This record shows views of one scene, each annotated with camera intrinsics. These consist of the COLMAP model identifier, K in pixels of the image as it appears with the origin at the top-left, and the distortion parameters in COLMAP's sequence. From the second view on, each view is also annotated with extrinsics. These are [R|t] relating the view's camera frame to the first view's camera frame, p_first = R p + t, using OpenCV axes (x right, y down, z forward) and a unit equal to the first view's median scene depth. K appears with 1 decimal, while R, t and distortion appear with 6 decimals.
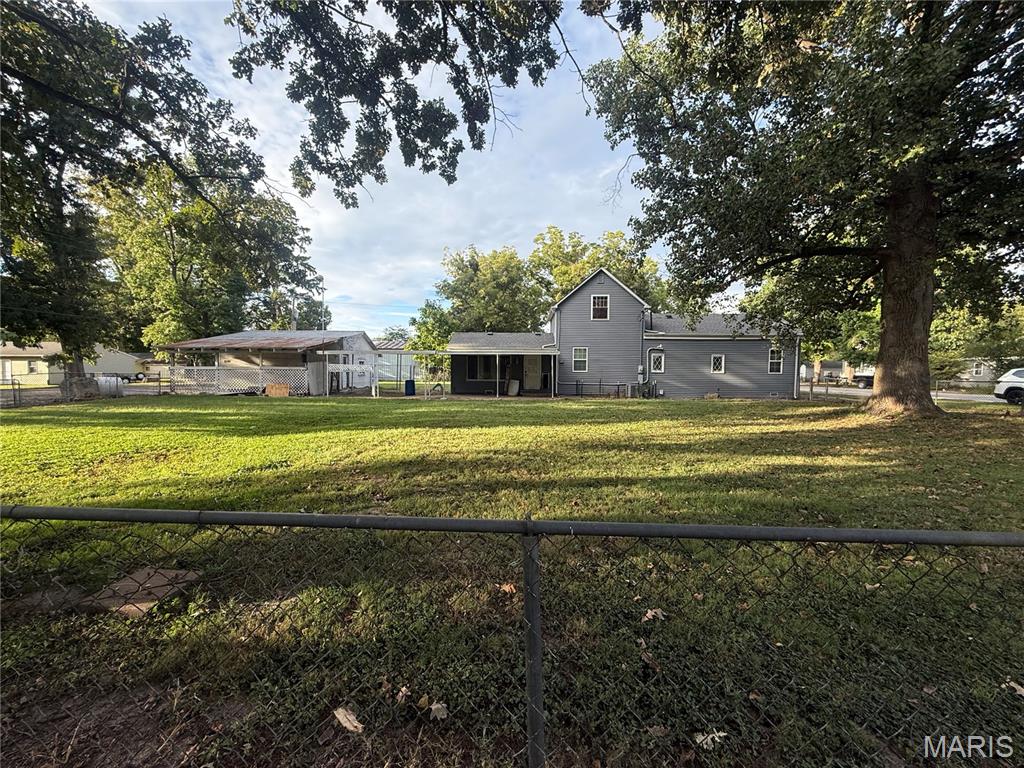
lens RADIAL K [[411.4, 0, 509.7], [0, 411.4, 384.3], [0, 0, 1]] dist [-0.010898, -0.000110]
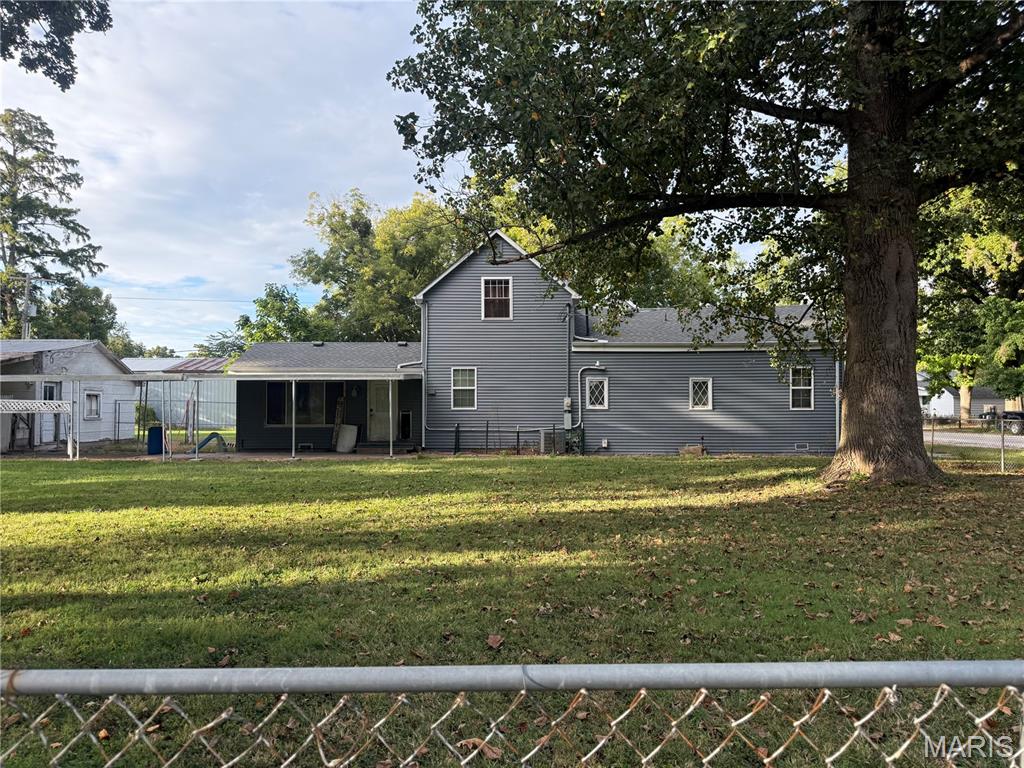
lens RADIAL K [[723.1, 0, 514.7], [0, 723.1, 385.7], [0, 0, 1]] dist [0.023512, -0.006870]
pose [[0.999580, -0.007671, 0.027946, 0.210367], [0.009419, 0.997971, -0.062968, 0.001017], [-0.027406, 0.063205, 0.997624, -0.009723]]
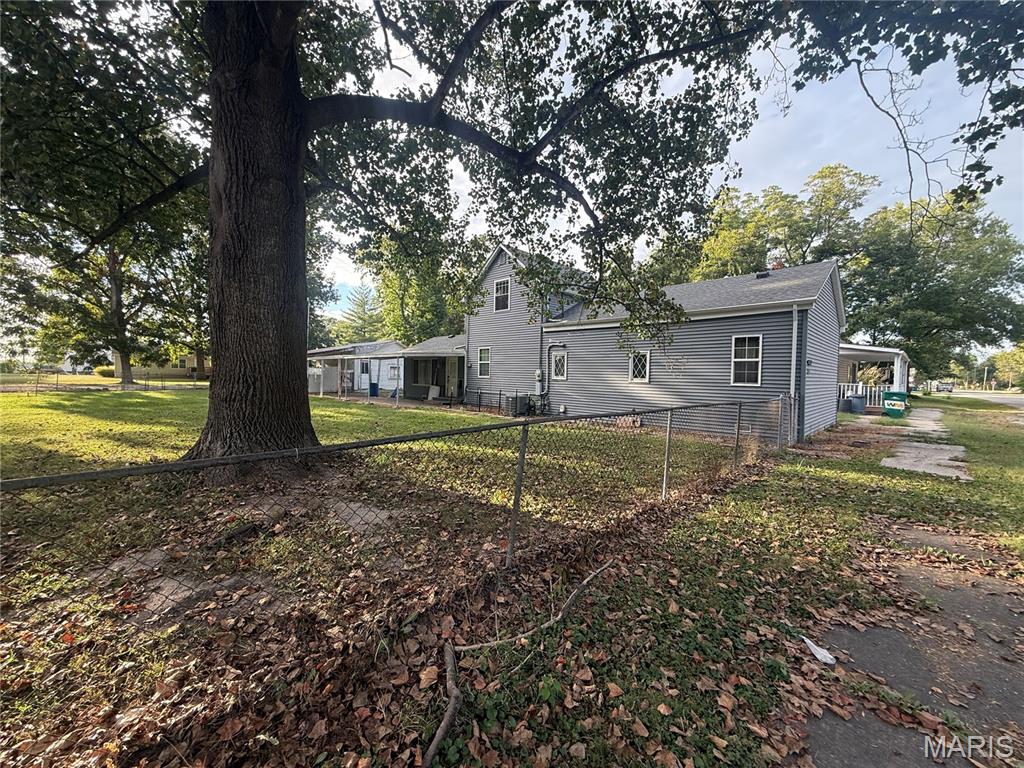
lens RADIAL K [[411.4, 0, 512.3], [0, 411.4, 382.3], [0, 0, 1]] dist [-0.010898, -0.000110]
pose [[0.743695, 0.021240, -0.668182, 0.739276], [-0.043422, 0.998919, -0.016576, -0.009254], [0.667108, 0.041341, 0.743813, 0.429167]]
